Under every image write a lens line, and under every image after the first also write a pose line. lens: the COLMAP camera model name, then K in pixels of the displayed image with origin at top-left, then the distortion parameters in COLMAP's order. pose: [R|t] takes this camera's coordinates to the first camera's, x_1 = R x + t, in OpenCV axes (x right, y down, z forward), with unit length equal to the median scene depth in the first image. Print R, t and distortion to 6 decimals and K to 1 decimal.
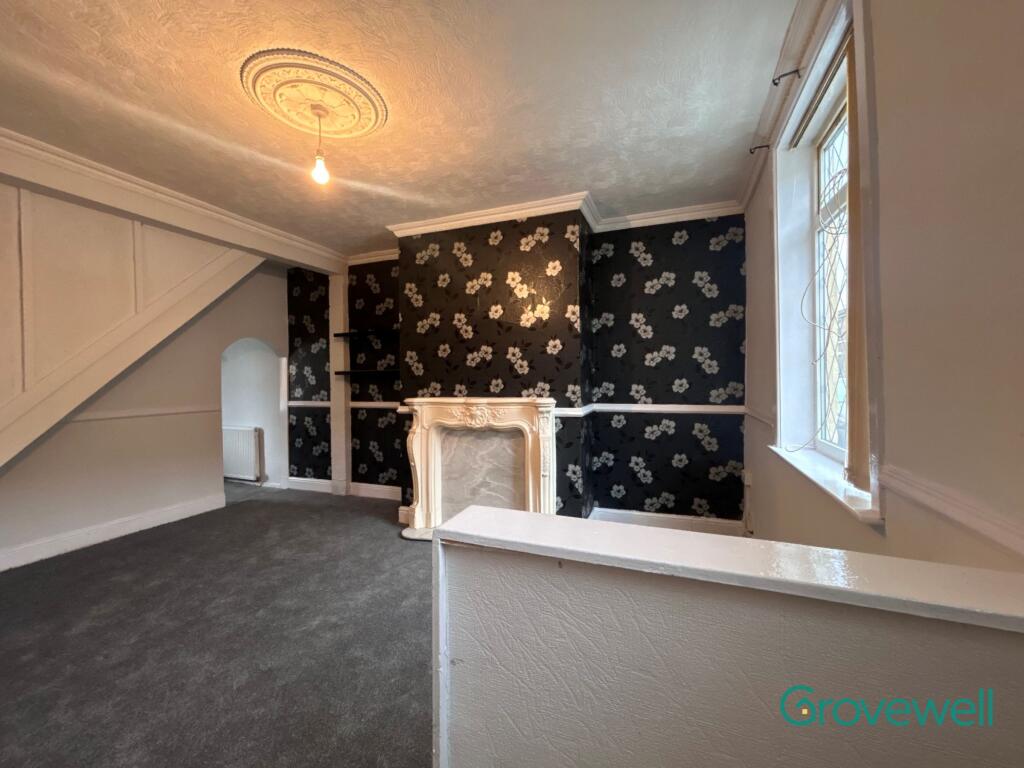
lens RADIAL K [[423.0, 0, 525.4], [0, 423.0, 384.6], [0, 0, 1]] dist [-0.002322, 0.000386]
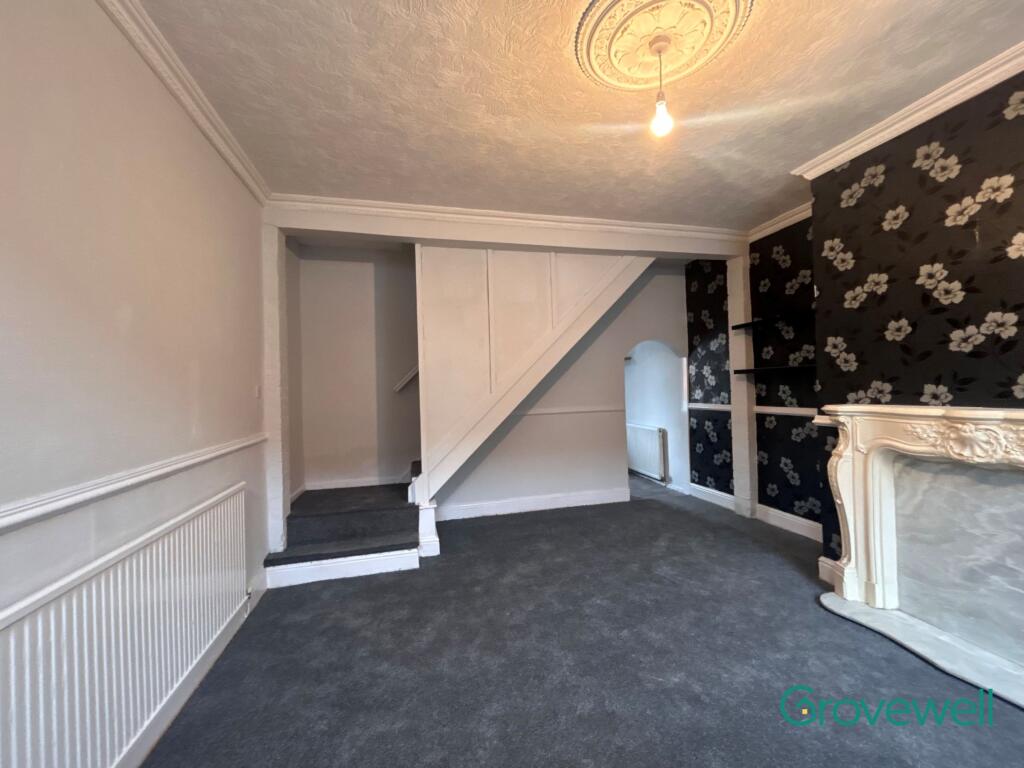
lens RADIAL K [[423.0, 0, 499.8], [0, 423.0, 383.1], [0, 0, 1]] dist [-0.002322, 0.000386]
pose [[0.551504, -0.012956, -0.834071, 0.002257], [0.010109, 0.999910, -0.008848, -0.002557], [0.834111, -0.003552, 0.551586, 0.171299]]
